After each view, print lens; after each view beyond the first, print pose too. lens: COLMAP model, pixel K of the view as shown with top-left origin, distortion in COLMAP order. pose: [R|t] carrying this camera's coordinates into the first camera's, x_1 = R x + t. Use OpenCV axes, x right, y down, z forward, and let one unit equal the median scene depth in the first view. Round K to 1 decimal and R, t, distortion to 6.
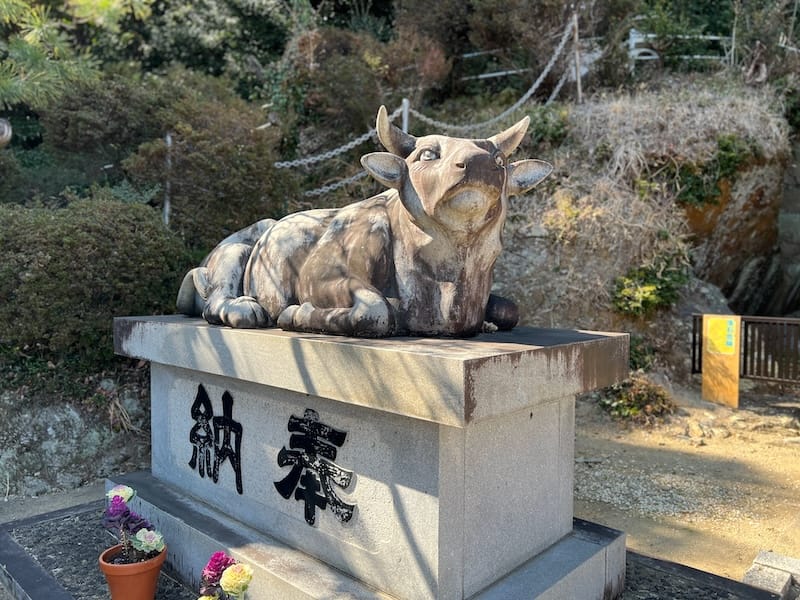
lens RADIAL K [[603.9, 0, 400.2], [0, 603.9, 300.8], [0, 0, 1]] dist [0.011680, 0.004766]
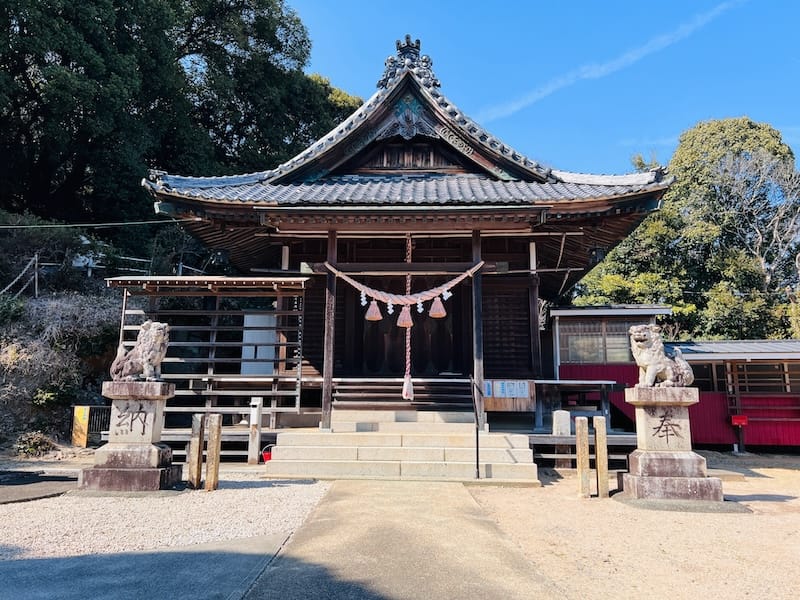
lens RADIAL K [[603.9, 0, 401.2], [0, 603.9, 301.2], [0, 0, 1]] dist [0.011680, 0.004766]
pose [[0.759773, 0.119833, 0.639050, -0.058328], [0.021869, 0.977603, -0.209318, 0.129205], [-0.649821, 0.173009, 0.740136, -1.399981]]
